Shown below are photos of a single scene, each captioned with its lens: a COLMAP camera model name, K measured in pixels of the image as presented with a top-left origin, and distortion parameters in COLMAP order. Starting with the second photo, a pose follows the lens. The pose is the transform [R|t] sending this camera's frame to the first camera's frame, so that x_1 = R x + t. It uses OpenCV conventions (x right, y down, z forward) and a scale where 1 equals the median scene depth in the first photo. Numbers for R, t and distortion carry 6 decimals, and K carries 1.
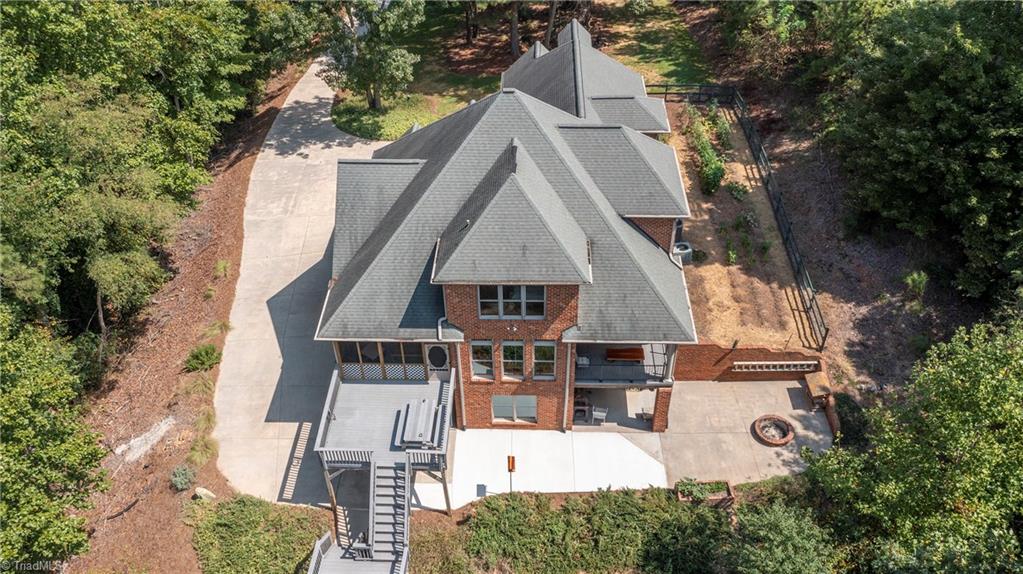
lens RADIAL K [[815.9, 0, 511.6], [0, 815.9, 258.9], [0, 0, 1]] dist [0.039693, -0.000095]
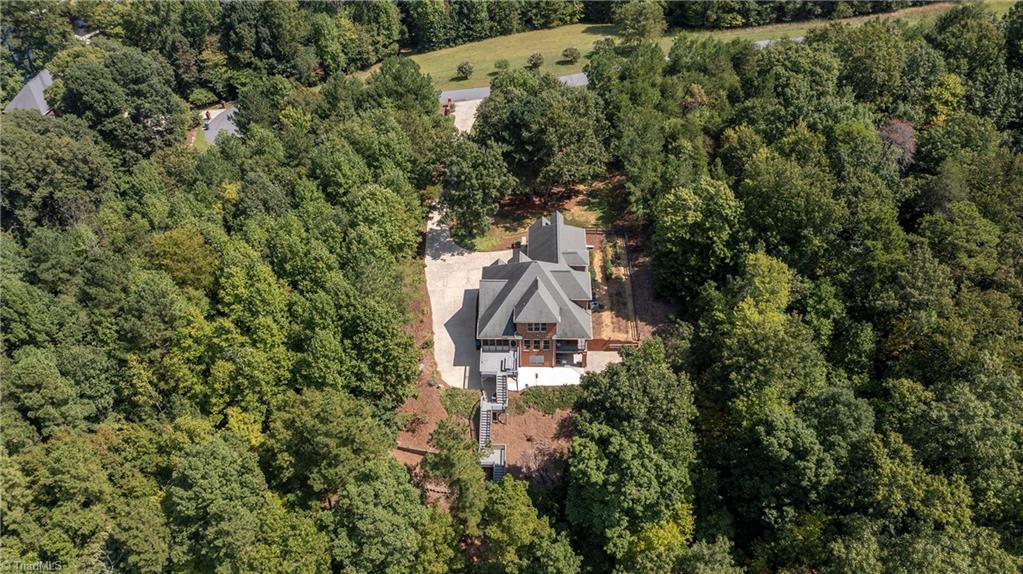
lens RADIAL K [[806.5, 0, 511.5], [0, 806.5, 287.0], [0, 0, 1]] dist [-0.006024, -0.001066]
pose [[0.999947, -0.005910, 0.008458, -0.120236], [0.005472, 0.998688, 0.050918, -0.258931], [-0.008748, -0.050869, 0.998667, -2.108973]]
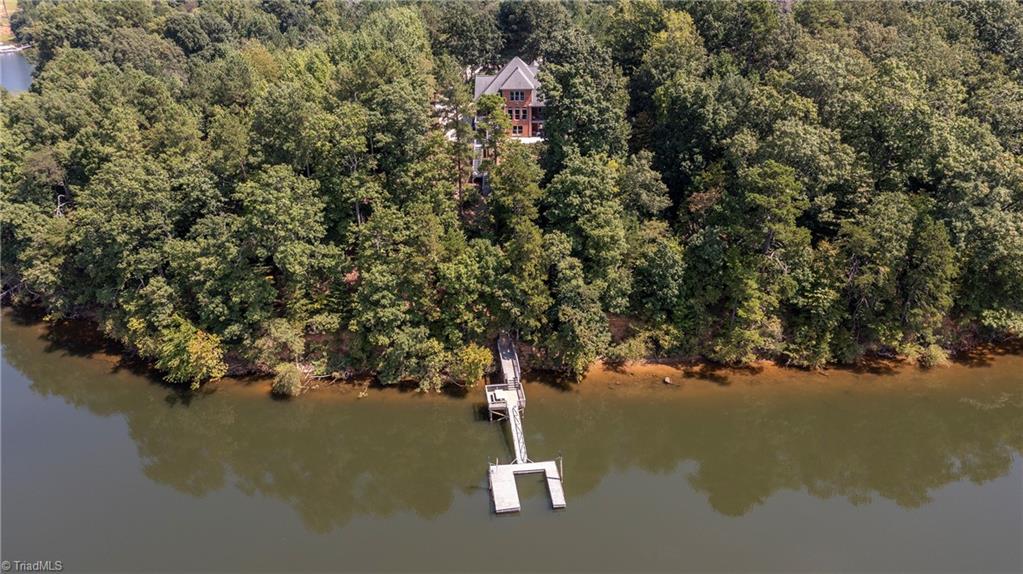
lens RADIAL K [[806.5, 0, 511.5], [0, 806.5, 287.0], [0, 0, 1]] dist [-0.006024, -0.001066]
pose [[0.999932, 0.007537, 0.008901, -0.057699], [-0.005288, 0.973161, -0.230063, 1.935735], [-0.010397, 0.230001, 0.973135, -2.859200]]
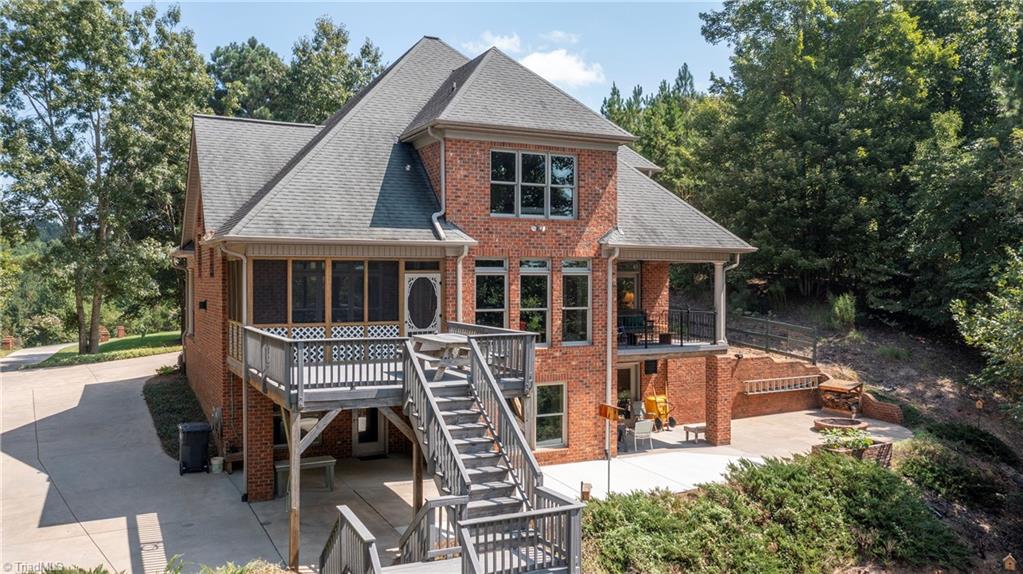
lens RADIAL K [[806.5, 0, 511.5], [0, 806.5, 287.0], [0, 0, 1]] dist [-0.006024, -0.001066]
pose [[0.877528, 0.016655, 0.479237, -0.306528], [0.286961, 0.782456, -0.552645, 0.441547], [-0.384186, 0.622483, 0.681847, 0.544531]]
